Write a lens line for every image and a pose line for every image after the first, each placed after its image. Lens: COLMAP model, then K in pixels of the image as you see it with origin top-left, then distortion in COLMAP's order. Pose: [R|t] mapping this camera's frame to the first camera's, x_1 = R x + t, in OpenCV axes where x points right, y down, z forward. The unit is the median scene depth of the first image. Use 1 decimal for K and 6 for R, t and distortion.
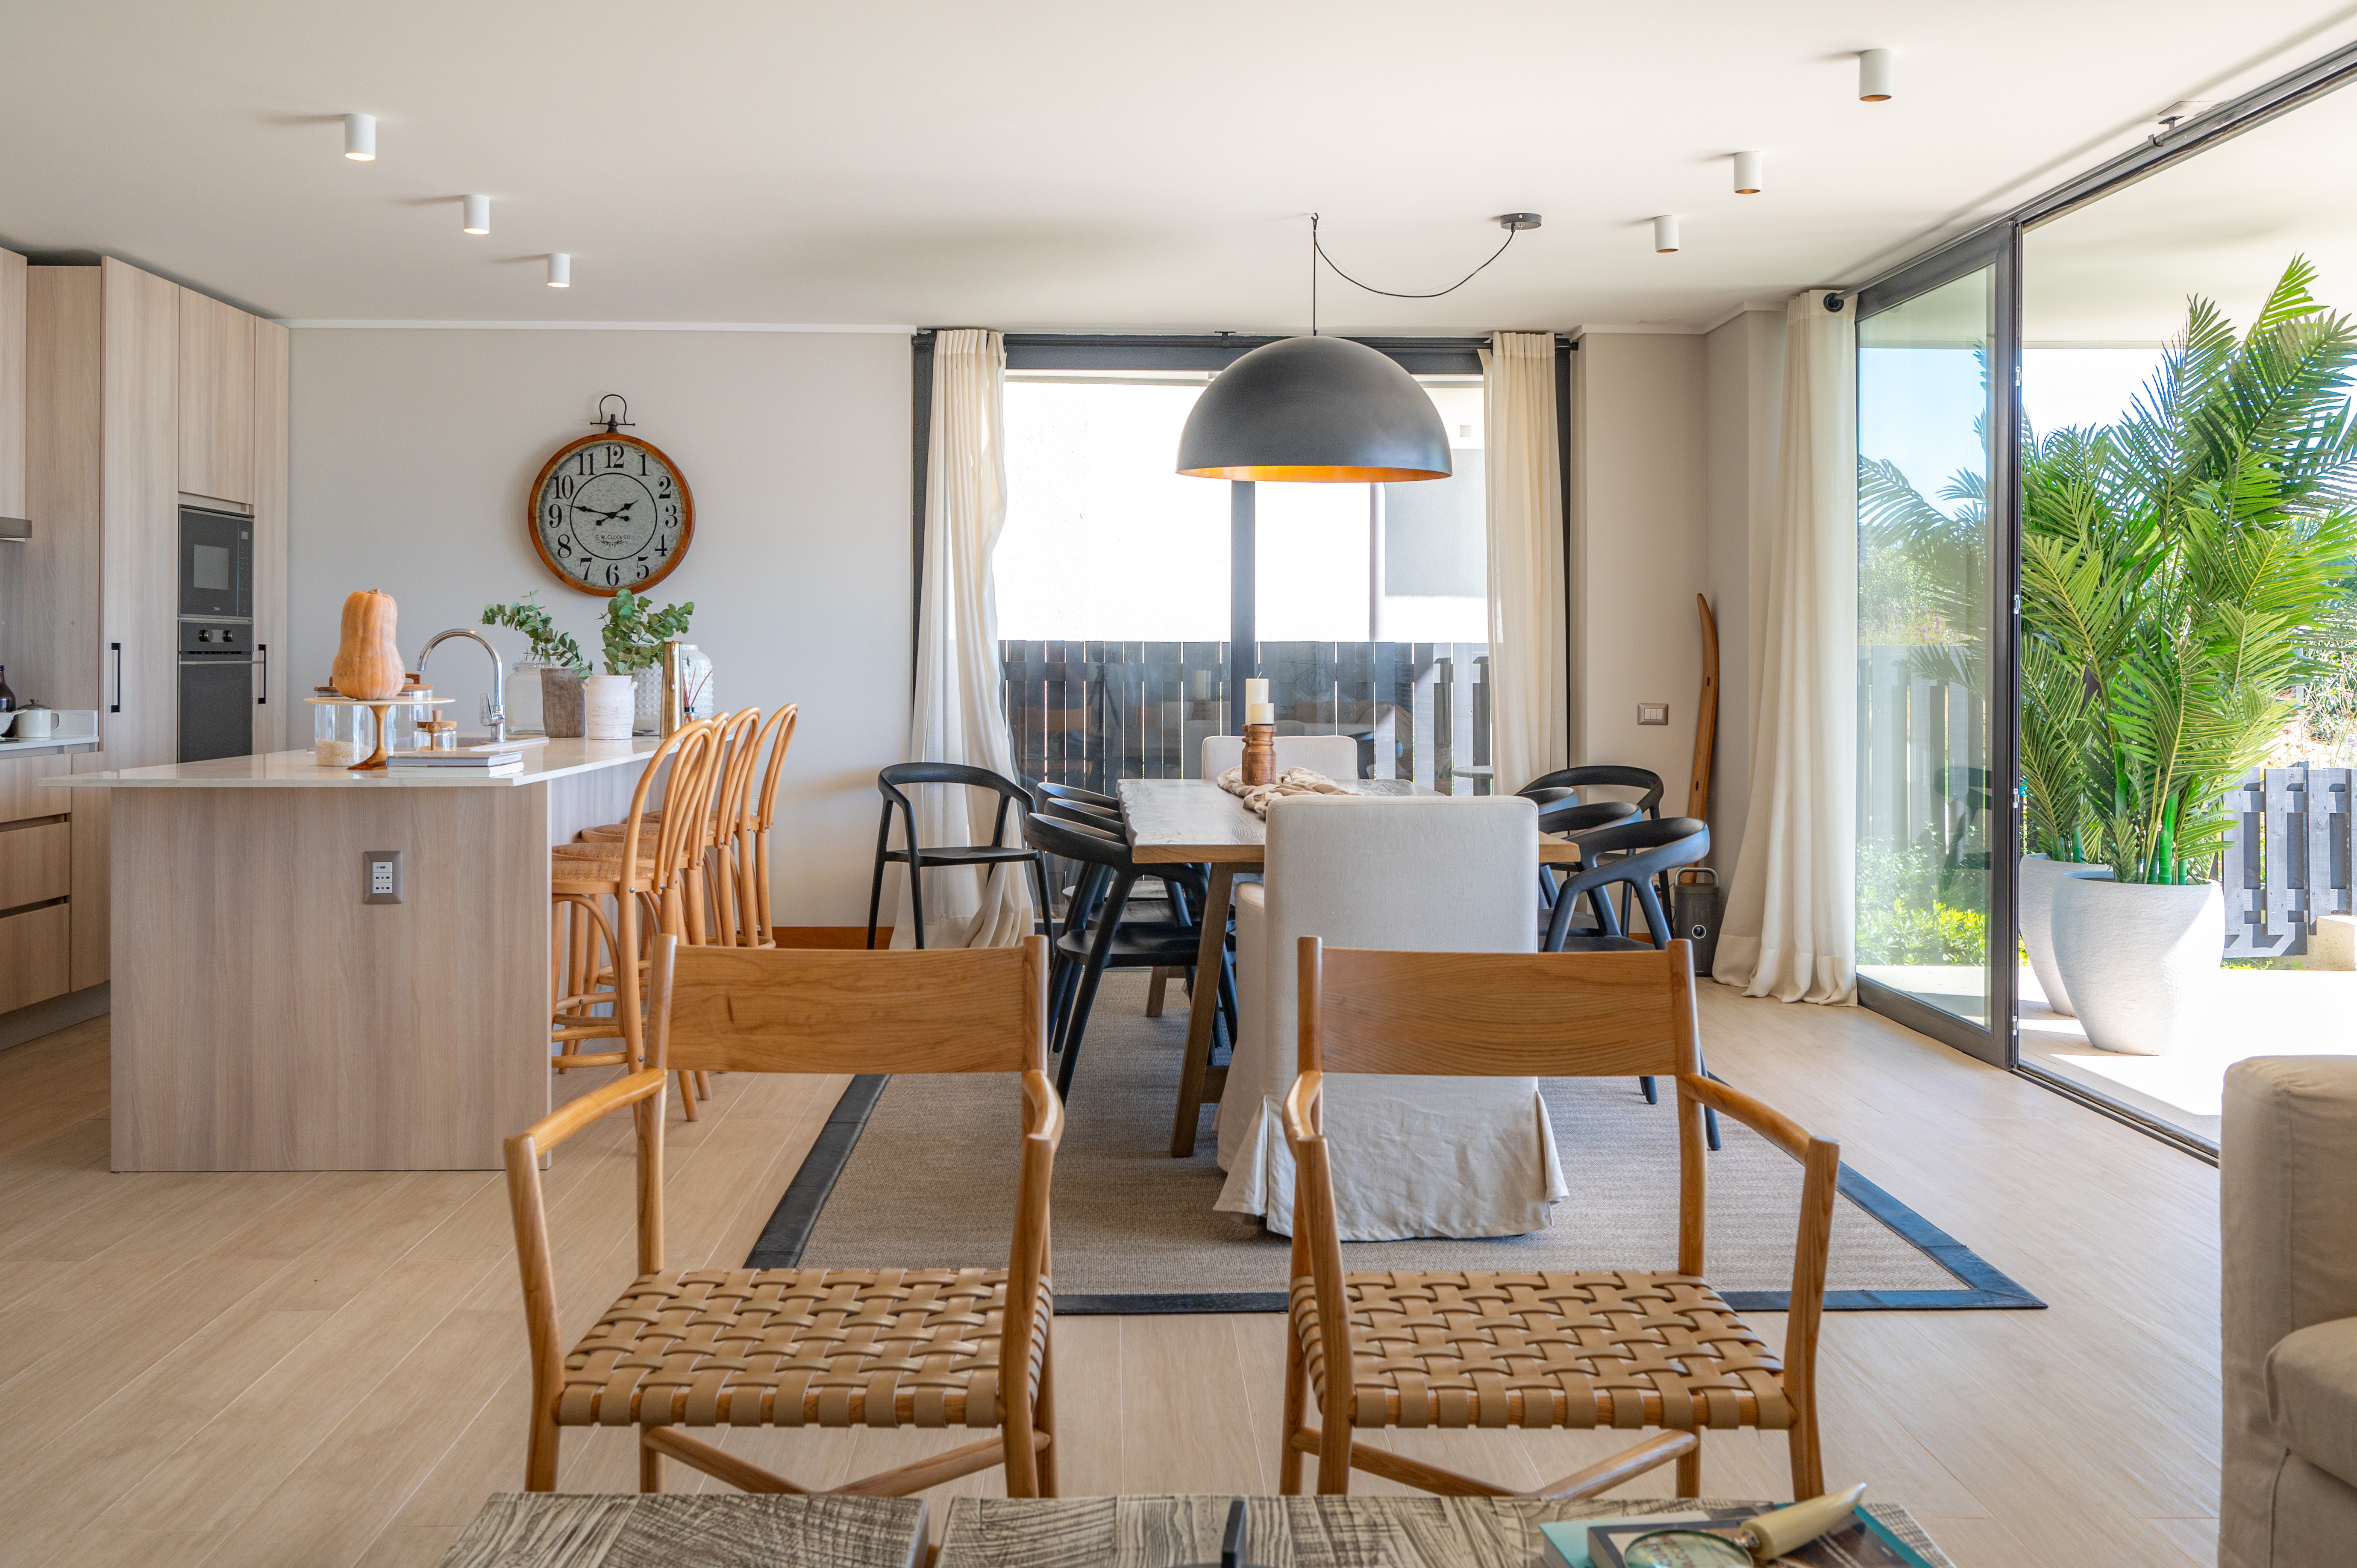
lens RADIAL K [[1994.4, 0, 1163.4], [0, 1994.4, 645.2], [0, 0, 1]] dist [-0.000566, -0.003737]
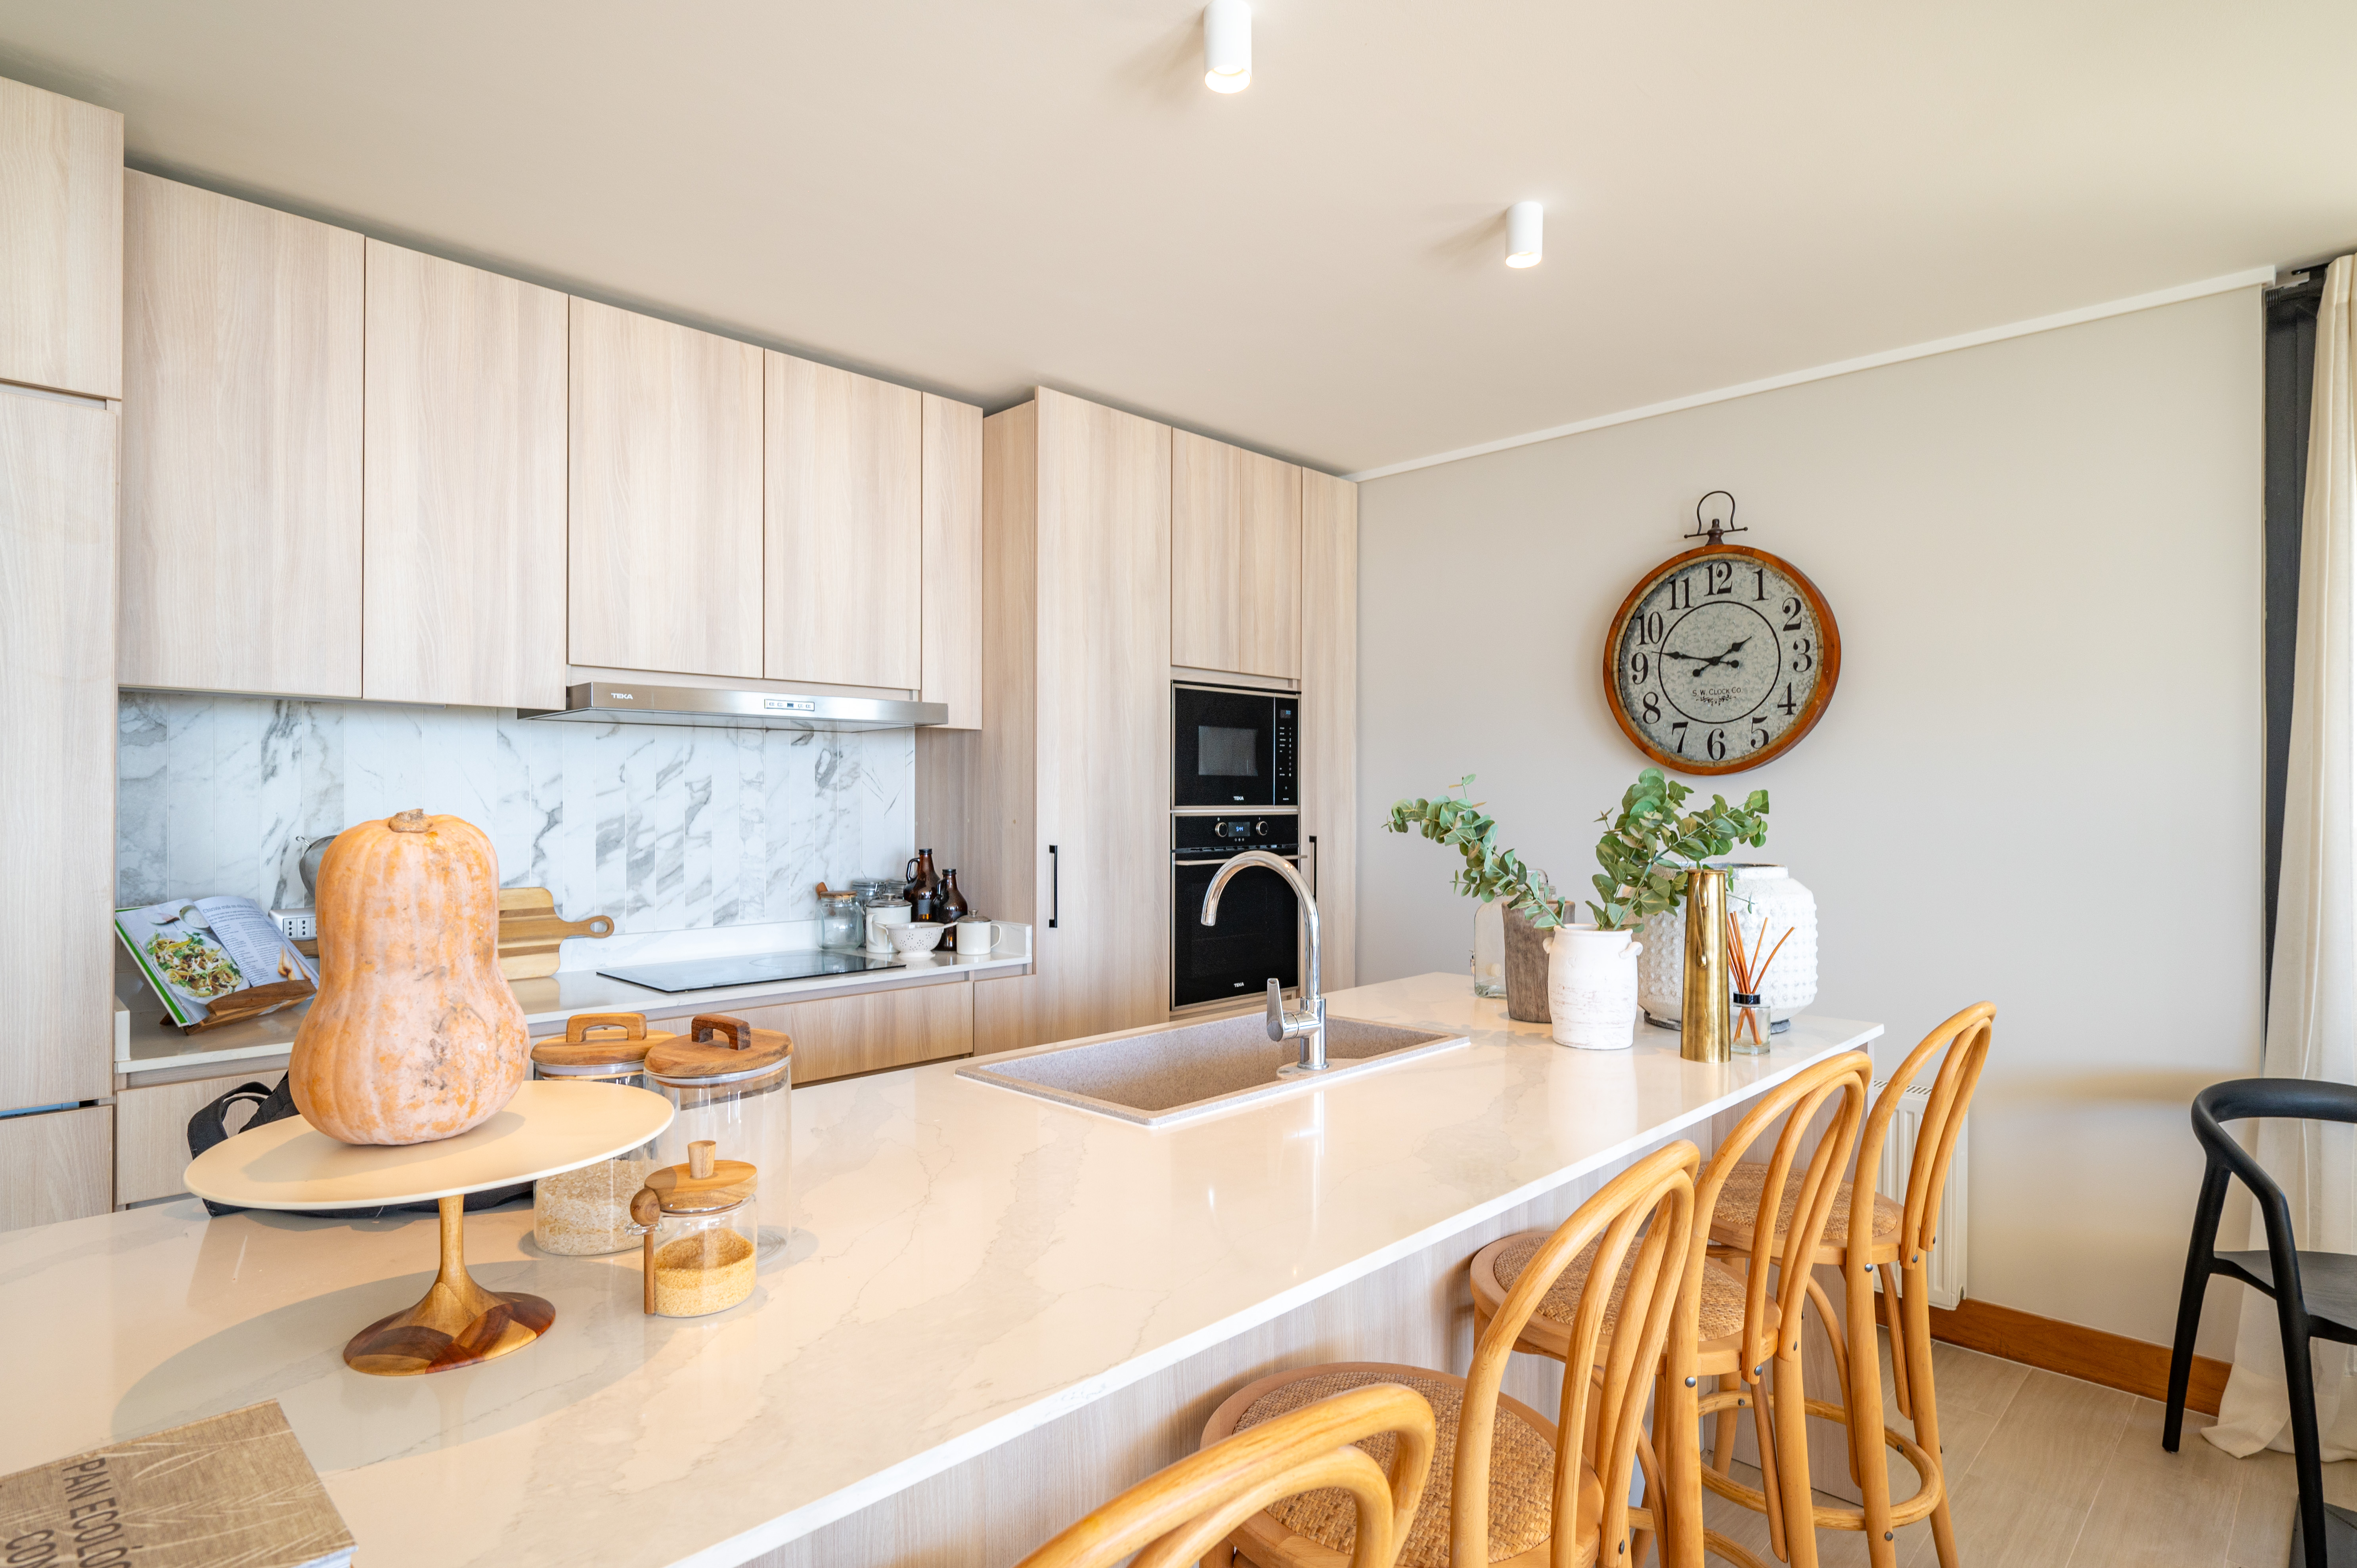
lens RADIAL K [[1223.8, 0, 1203.7], [0, 1223.8, 801.2], [0, 0, 1]] dist [-0.004931, 0.001500]
pose [[0.697719, -0.000162, -0.716371, -0.099547], [0.004812, 0.999978, 0.004460, -0.019551], [0.716355, -0.006559, 0.697705, 0.619467]]
